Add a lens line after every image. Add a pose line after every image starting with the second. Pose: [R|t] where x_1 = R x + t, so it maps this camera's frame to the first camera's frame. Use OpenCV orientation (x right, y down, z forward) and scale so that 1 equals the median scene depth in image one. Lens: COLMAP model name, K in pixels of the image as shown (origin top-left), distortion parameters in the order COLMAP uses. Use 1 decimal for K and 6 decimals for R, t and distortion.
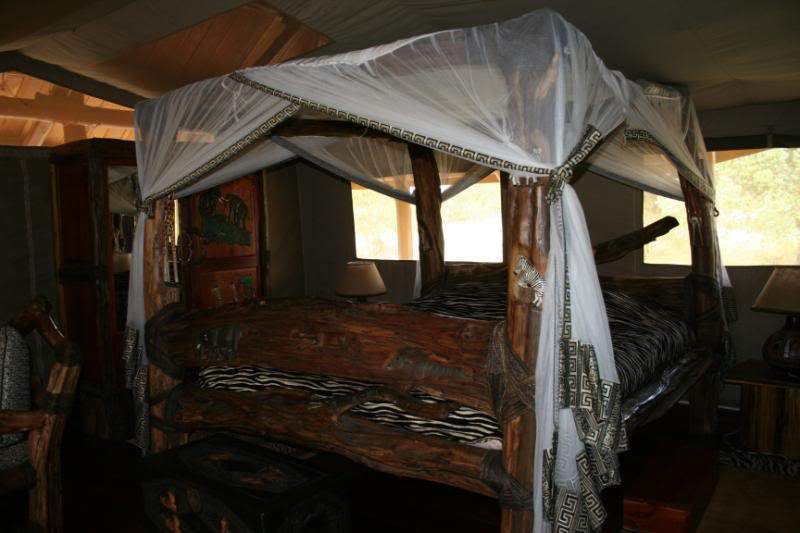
lens RADIAL K [[667.7, 0, 400.0], [0, 667.7, 266.5], [0, 0, 1]] dist [-0.152560, 0.140735]
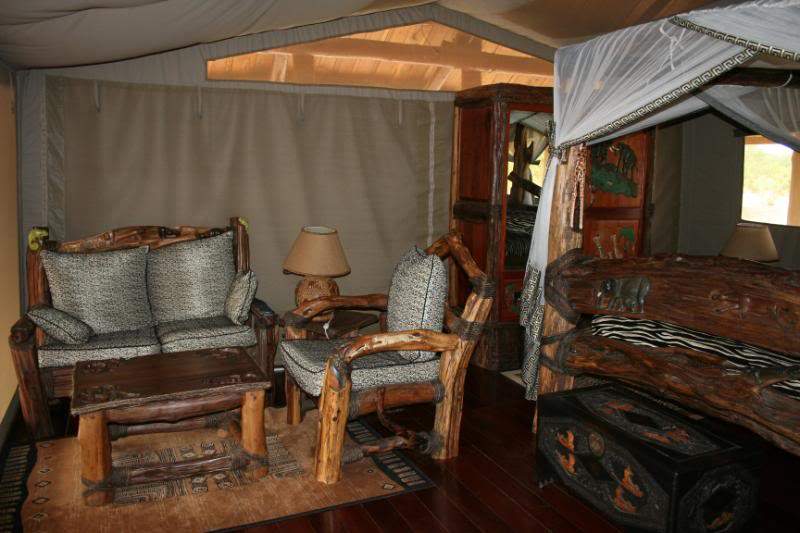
lens RADIAL K [[667.7, 0, 400.0], [0, 667.7, 266.5], [0, 0, 1]] dist [-0.152560, 0.140735]
pose [[0.878411, 0.116949, -0.463376, -0.115858], [-0.080022, 0.991900, 0.098646, 0.004001], [0.471160, -0.049571, 0.880654, -0.031999]]
